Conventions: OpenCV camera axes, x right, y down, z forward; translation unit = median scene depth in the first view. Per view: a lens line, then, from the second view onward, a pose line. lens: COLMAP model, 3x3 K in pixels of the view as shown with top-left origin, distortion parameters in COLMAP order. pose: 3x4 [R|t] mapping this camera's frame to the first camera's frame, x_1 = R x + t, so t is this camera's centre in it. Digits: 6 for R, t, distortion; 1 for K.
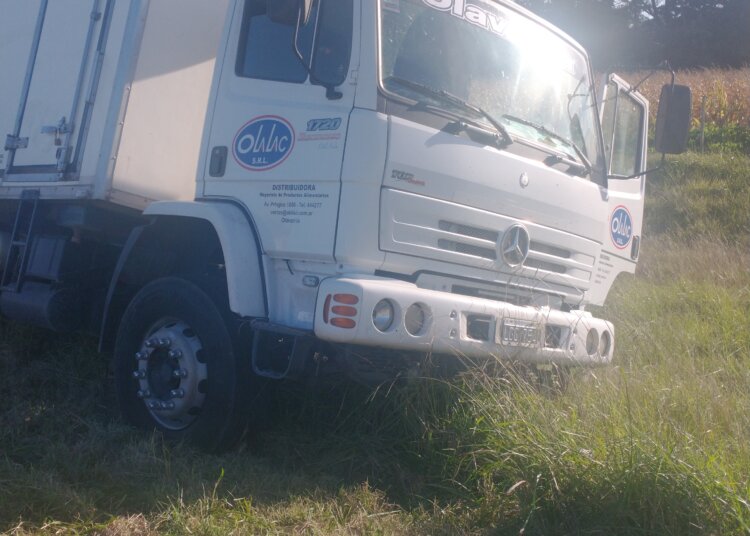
lens RADIAL K [[1012.7, 0, 375.0], [0, 1012.7, 268.0], [0, 0, 1]] dist [0.237841, -0.782929]
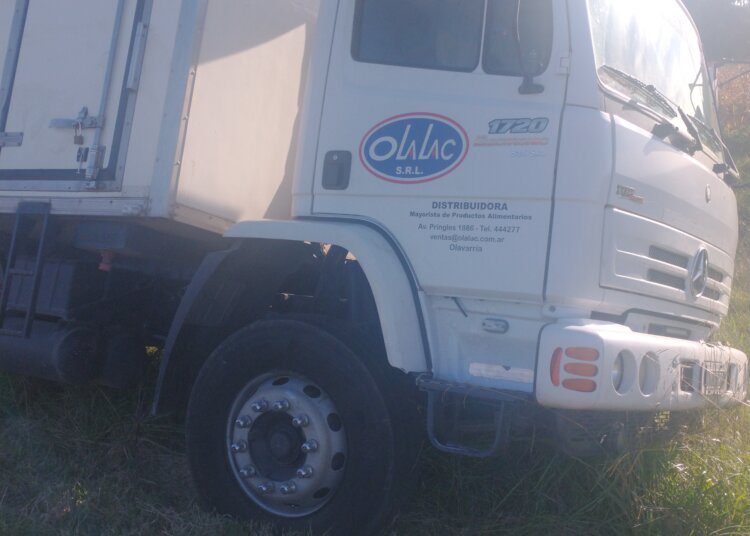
lens RADIAL K [[1012.7, 0, 375.0], [0, 1012.7, 268.0], [0, 0, 1]] dist [0.237841, -0.782929]
pose [[0.977071, -0.017227, 0.212214, -0.309236], [0.013919, 0.999757, 0.017071, -0.044674], [-0.212456, -0.013726, 0.977074, 0.245231]]
